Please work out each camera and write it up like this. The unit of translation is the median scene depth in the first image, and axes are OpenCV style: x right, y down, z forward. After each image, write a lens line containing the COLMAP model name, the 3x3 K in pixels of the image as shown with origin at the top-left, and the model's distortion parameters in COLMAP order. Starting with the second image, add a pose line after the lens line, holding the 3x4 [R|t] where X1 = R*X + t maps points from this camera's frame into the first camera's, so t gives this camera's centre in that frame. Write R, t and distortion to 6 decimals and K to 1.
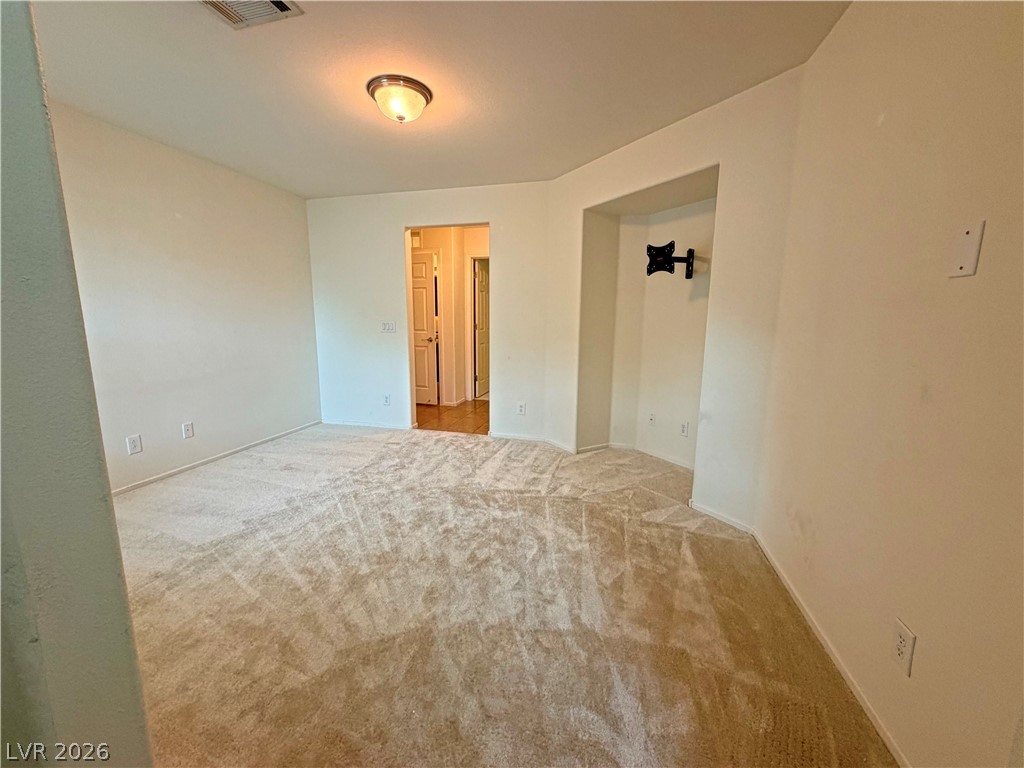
lens RADIAL K [[408.5, 0, 510.3], [0, 408.5, 383.2], [0, 0, 1]] dist [0.002181, -0.000555]
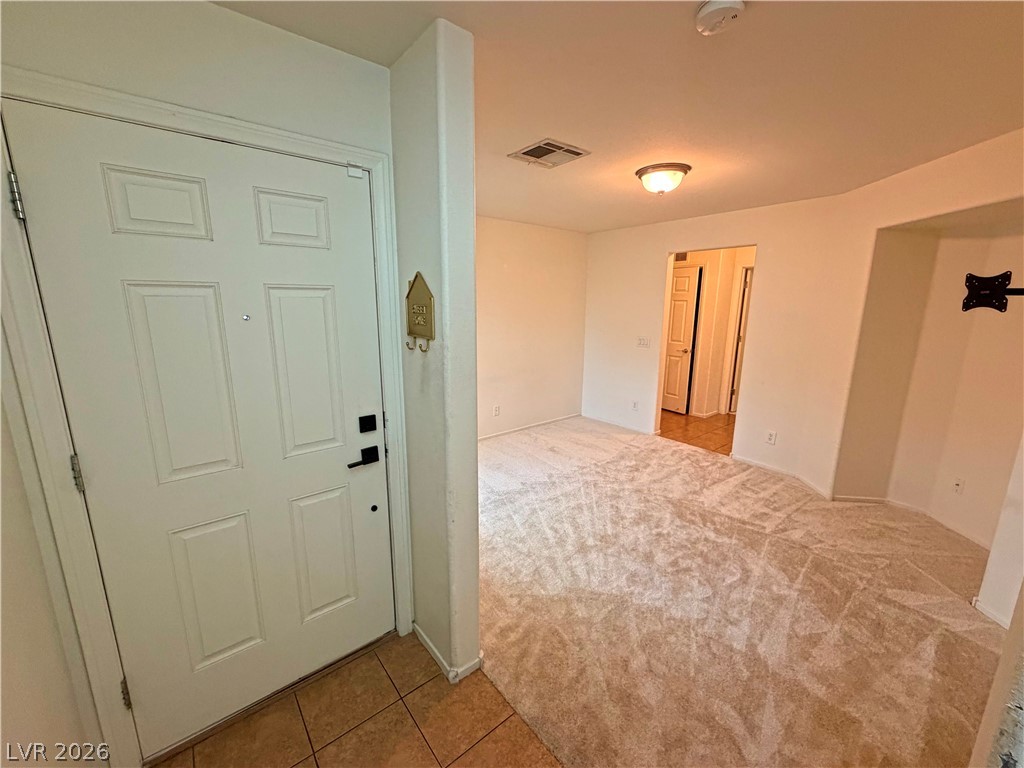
lens RADIAL K [[408.5, 0, 511.3], [0, 408.5, 384.8], [0, 0, 1]] dist [0.002181, -0.000555]
pose [[0.805525, 0.118659, -0.580560, 0.138788], [-0.097537, 0.992933, 0.067612, -0.114580], [0.584479, 0.002163, 0.811406, -0.230256]]
